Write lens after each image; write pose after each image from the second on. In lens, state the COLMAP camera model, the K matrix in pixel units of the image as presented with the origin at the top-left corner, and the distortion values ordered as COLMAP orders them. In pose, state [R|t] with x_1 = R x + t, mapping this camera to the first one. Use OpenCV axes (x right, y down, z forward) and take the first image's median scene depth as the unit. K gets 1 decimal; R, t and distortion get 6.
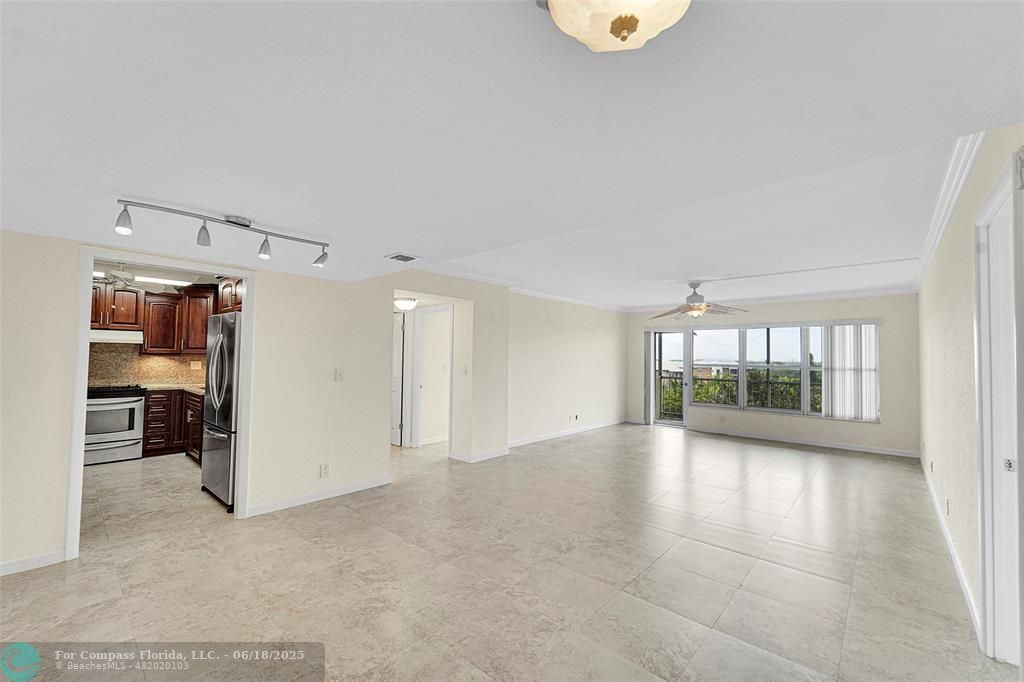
lens RADIAL K [[412.3, 0, 510.1], [0, 412.3, 344.0], [0, 0, 1]] dist [-0.001000, -0.000242]
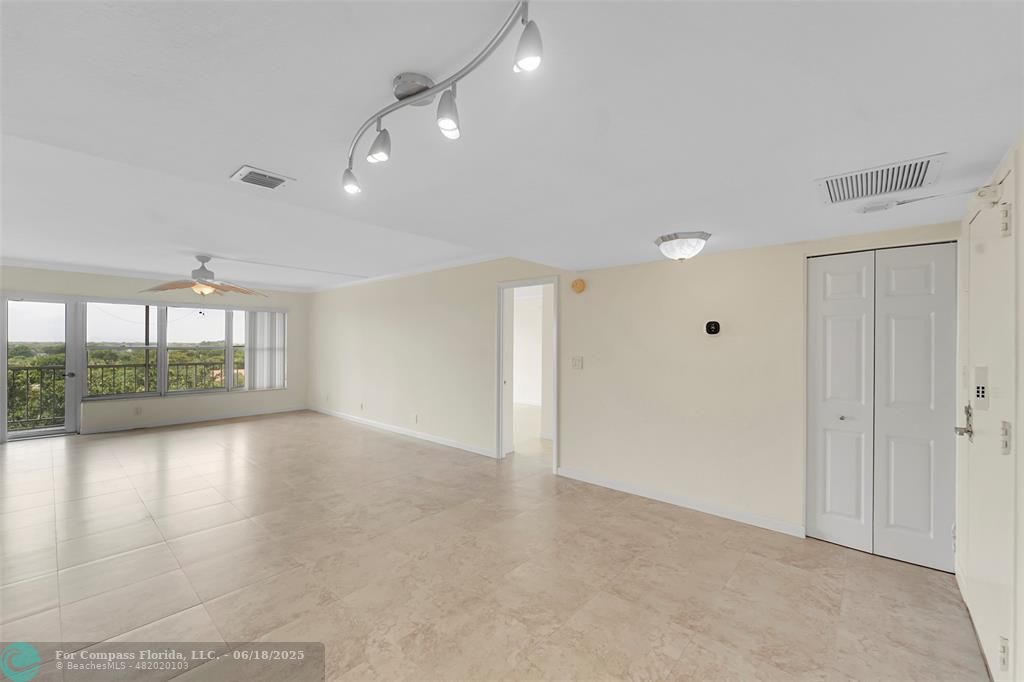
lens RADIAL K [[412.3, 0, 510.1], [0, 412.3, 344.0], [0, 0, 1]] dist [-0.001000, -0.000242]
pose [[-0.020675, -0.012363, 0.999710, -0.419699], [-0.038240, 0.999202, 0.011566, 0.006334], [-0.999055, -0.037990, -0.021132, 0.311589]]
